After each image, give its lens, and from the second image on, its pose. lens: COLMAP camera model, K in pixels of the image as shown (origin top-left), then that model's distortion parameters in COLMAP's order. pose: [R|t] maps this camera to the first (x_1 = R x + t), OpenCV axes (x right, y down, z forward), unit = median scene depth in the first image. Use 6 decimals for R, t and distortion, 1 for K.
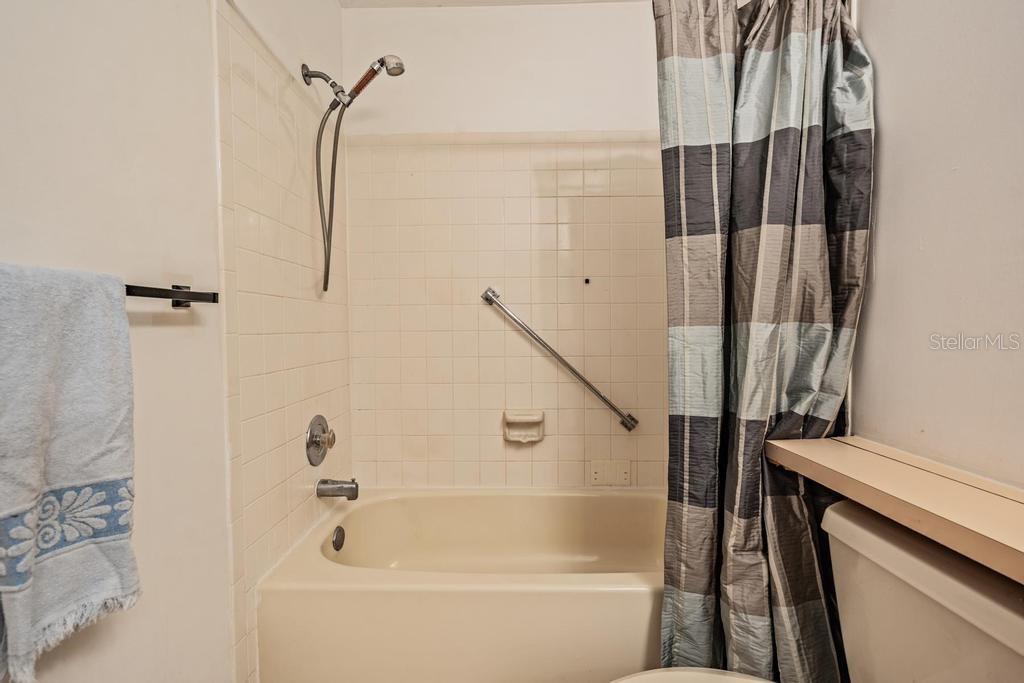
lens RADIAL K [[450.5, 0, 513.7], [0, 450.5, 341.1], [0, 0, 1]] dist [-0.000370, -0.000273]
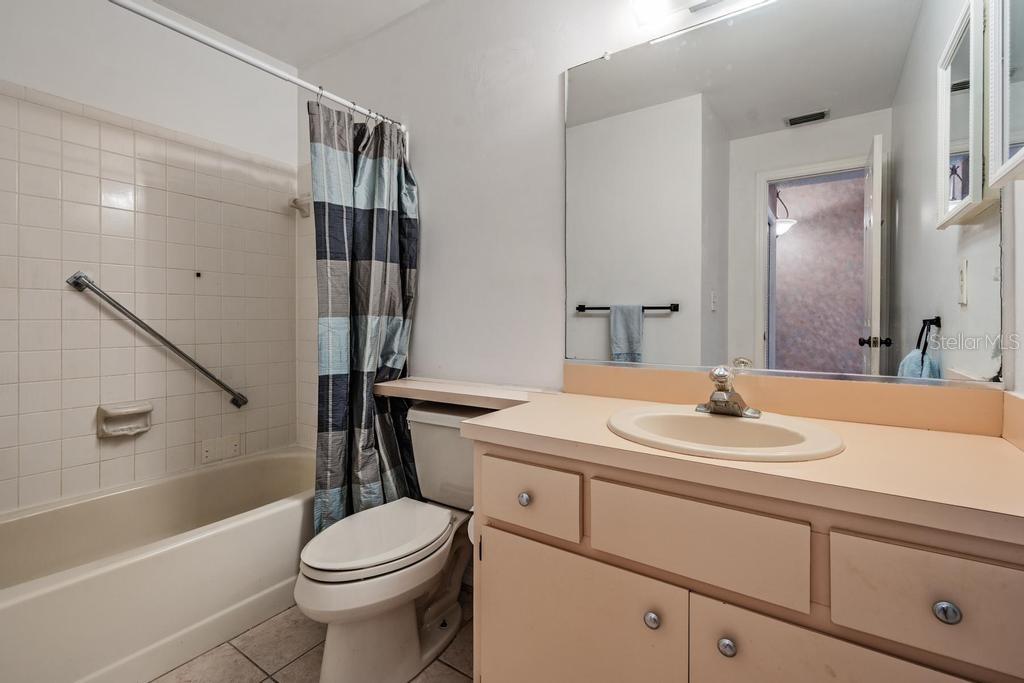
lens RADIAL K [[449.9, 0, 507.0], [0, 449.9, 327.5], [0, 0, 1]] dist [0.001071, 0.000060]
pose [[0.552587, -0.006726, 0.833428, -0.594130], [0.017170, 0.999847, -0.003315, 0.018619], [-0.833278, 0.016142, 0.552618, -0.384683]]
